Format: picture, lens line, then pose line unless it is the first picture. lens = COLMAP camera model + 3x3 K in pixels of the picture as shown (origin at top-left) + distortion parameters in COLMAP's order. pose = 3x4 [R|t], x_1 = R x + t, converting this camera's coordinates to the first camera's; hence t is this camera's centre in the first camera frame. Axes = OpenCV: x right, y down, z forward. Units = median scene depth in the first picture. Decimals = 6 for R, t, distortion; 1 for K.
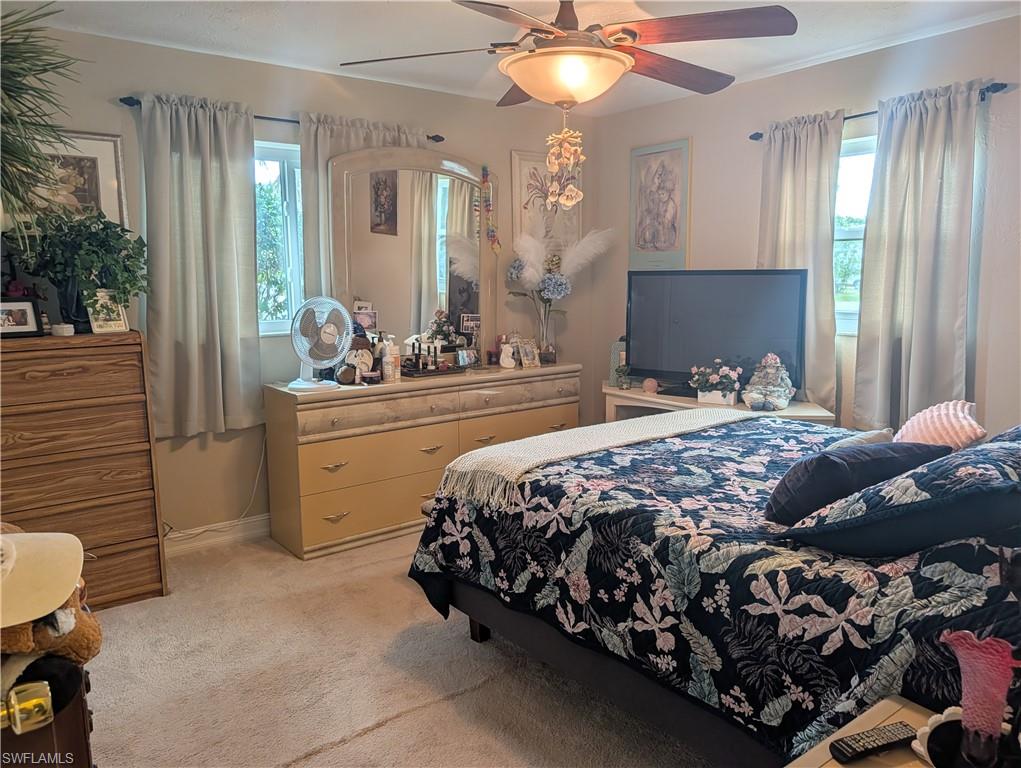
lens RADIAL K [[735.1, 0, 510.5], [0, 735.1, 384.0], [0, 0, 1]] dist [0.058510, -0.069219]
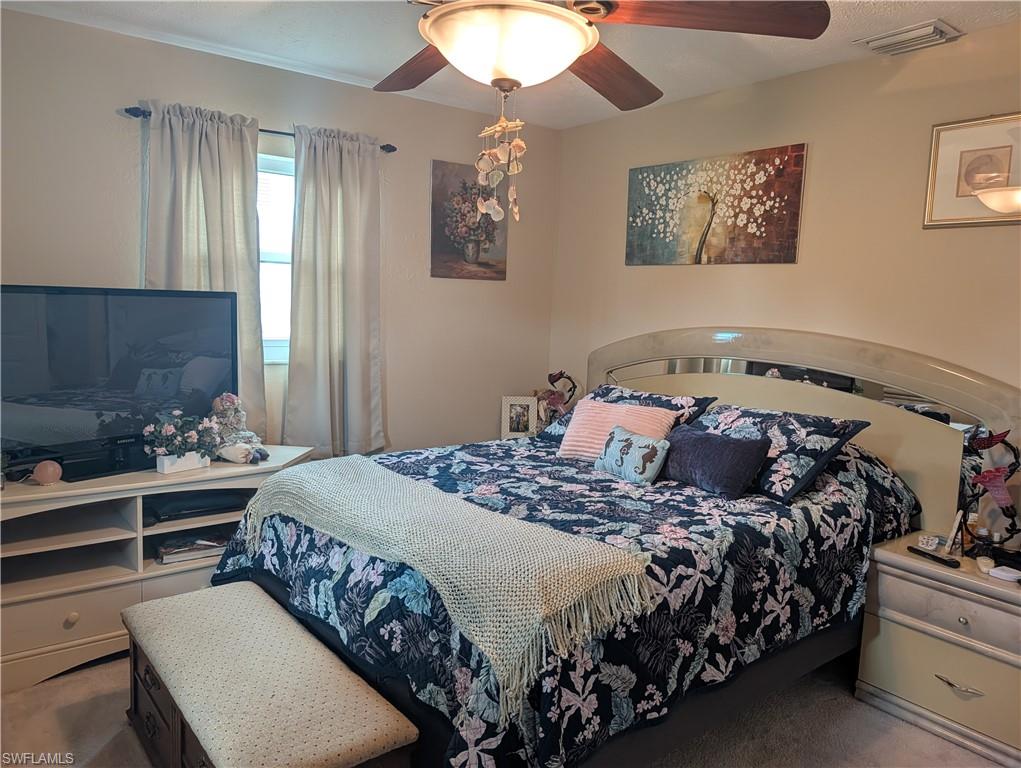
lens RADIAL K [[735.1, 0, 510.5], [0, 735.1, 384.0], [0, 0, 1]] dist [0.058510, -0.069219]
pose [[-0.009172, -0.111141, 0.993762, -0.825946], [0.114527, 0.987148, 0.111459, -0.188155], [-0.993378, 0.114835, 0.003675, 1.193713]]
